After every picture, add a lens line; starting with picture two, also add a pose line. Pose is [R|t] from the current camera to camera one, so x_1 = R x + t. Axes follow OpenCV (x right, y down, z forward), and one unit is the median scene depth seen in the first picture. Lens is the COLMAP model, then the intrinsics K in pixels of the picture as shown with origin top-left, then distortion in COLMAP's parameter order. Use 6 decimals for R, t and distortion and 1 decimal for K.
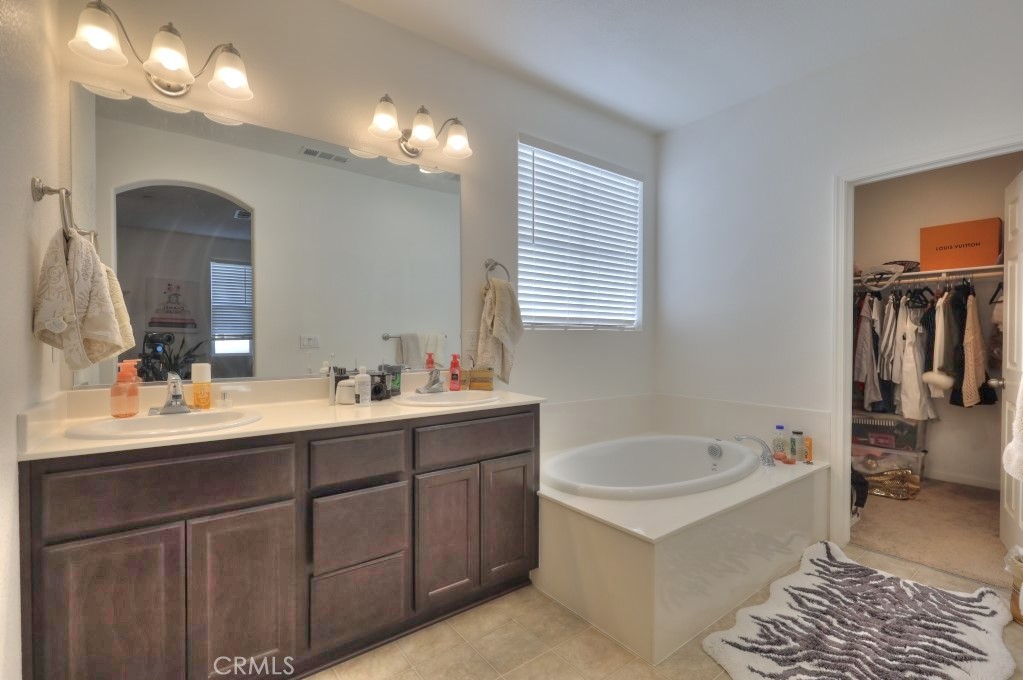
lens RADIAL K [[458.8, 0, 511.5], [0, 458.8, 340.0], [0, 0, 1]] dist [-0.000230, -0.000163]
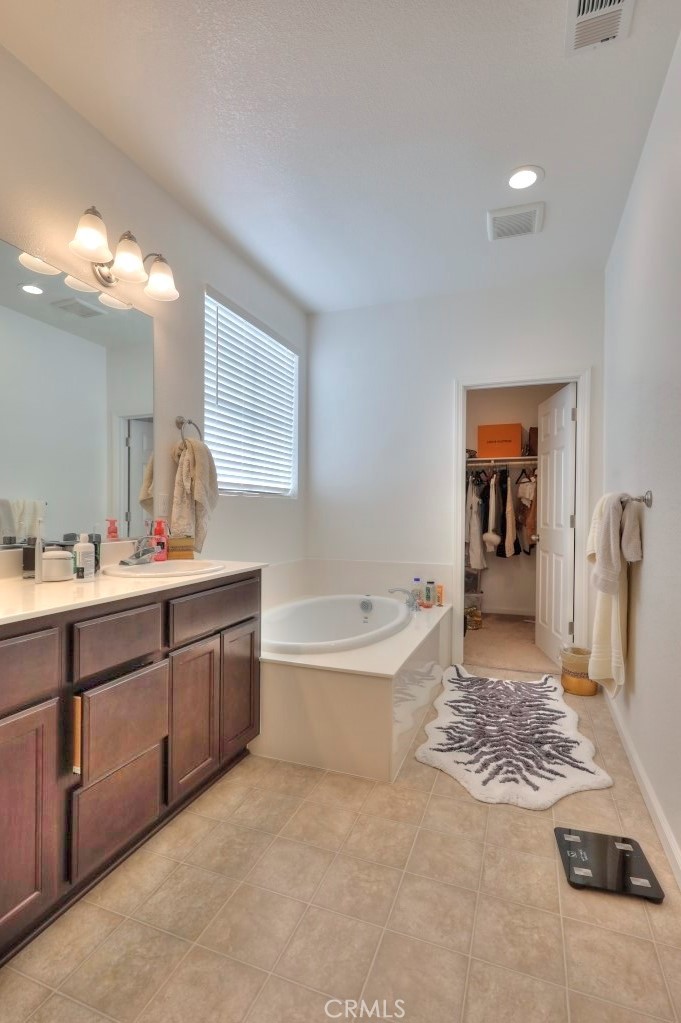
lens RADIAL K [[487.6, 0, 340.5], [0, 487.6, 511.5], [0, 0, 1]] dist [0.000708, -0.000026]
pose [[0.849389, 0.002325, 0.527762, -0.336362], [-0.001552, 0.999997, -0.001907, 0.015970], [-0.527765, 0.000801, 0.849390, 0.011576]]
